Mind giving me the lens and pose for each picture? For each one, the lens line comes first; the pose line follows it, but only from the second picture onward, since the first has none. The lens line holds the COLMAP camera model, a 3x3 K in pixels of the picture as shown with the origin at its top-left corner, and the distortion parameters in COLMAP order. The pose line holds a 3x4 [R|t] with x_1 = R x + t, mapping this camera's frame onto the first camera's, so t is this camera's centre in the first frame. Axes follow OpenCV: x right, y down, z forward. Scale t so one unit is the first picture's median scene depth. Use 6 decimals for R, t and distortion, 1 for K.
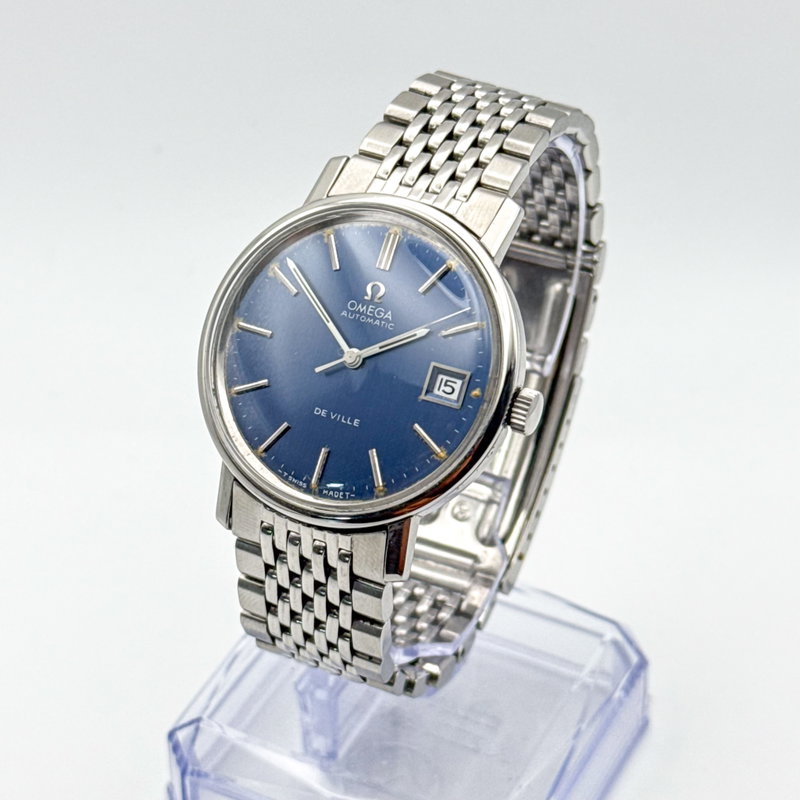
lens RADIAL K [[2326.5, 0, 400.0], [0, 2326.5, 400.0], [0, 0, 1]] dist [-0.035765, -0.454980]
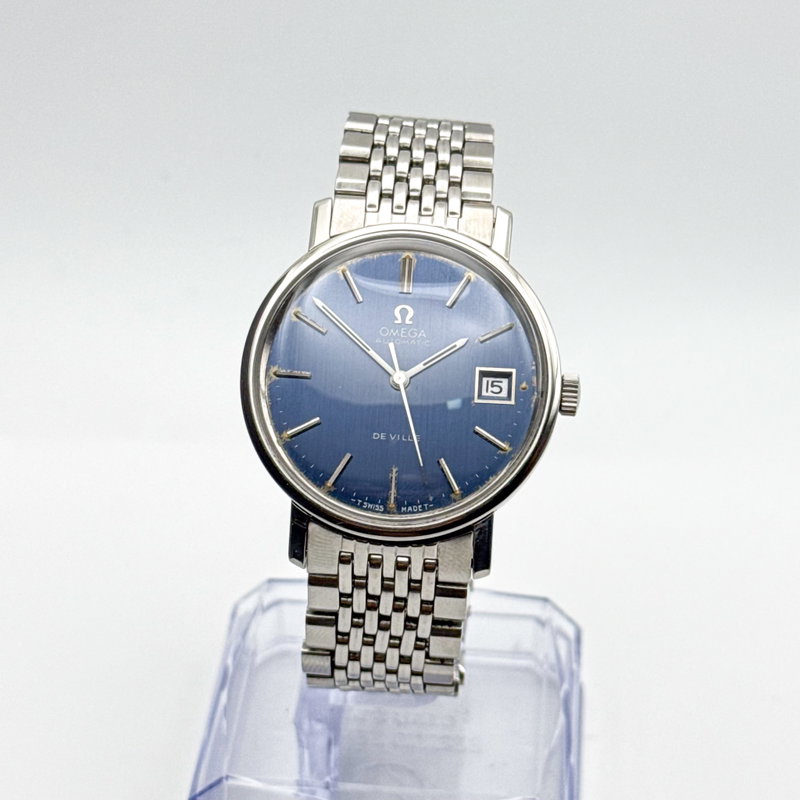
lens RADIAL K [[2326.5, 0, 400.0], [0, 2326.5, 400.0], [0, 0, 1]] dist [-0.035765, -0.454980]
pose [[0.927665, -0.195421, 0.318196, -0.354840], [0.209323, 0.977798, -0.009740, 0.001338], [-0.309229, 0.075641, 0.947975, 0.001052]]
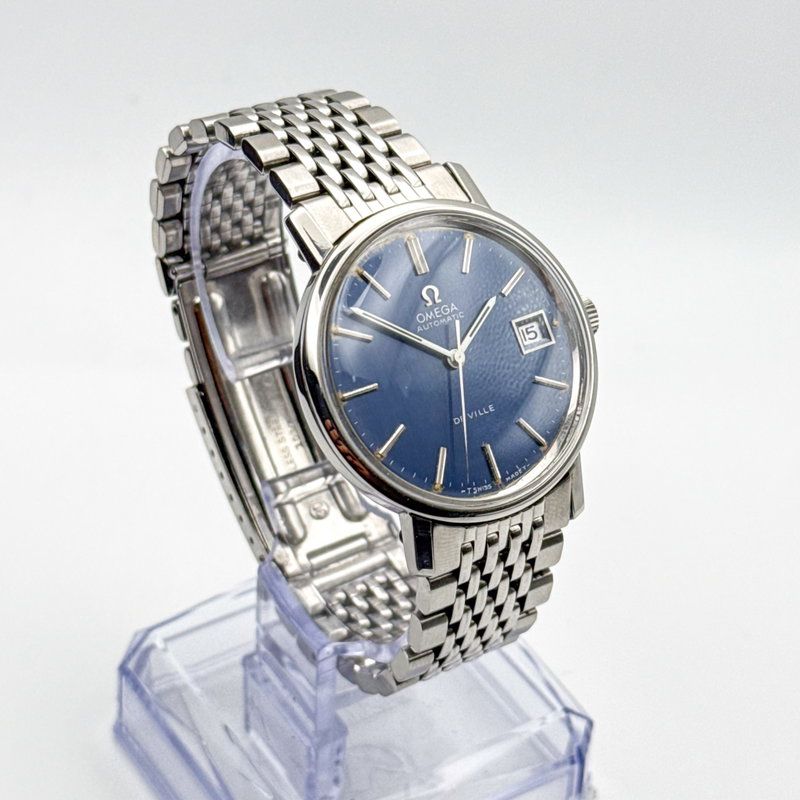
lens RADIAL K [[2326.5, 0, 400.0], [0, 2326.5, 400.0], [0, 0, 1]] dist [-0.035765, -0.454980]
pose [[0.517268, -0.495577, 0.697737, -0.758732], [0.479846, 0.843020, 0.243032, -0.263999], [-0.708648, 0.209093, 0.673868, 0.322061]]
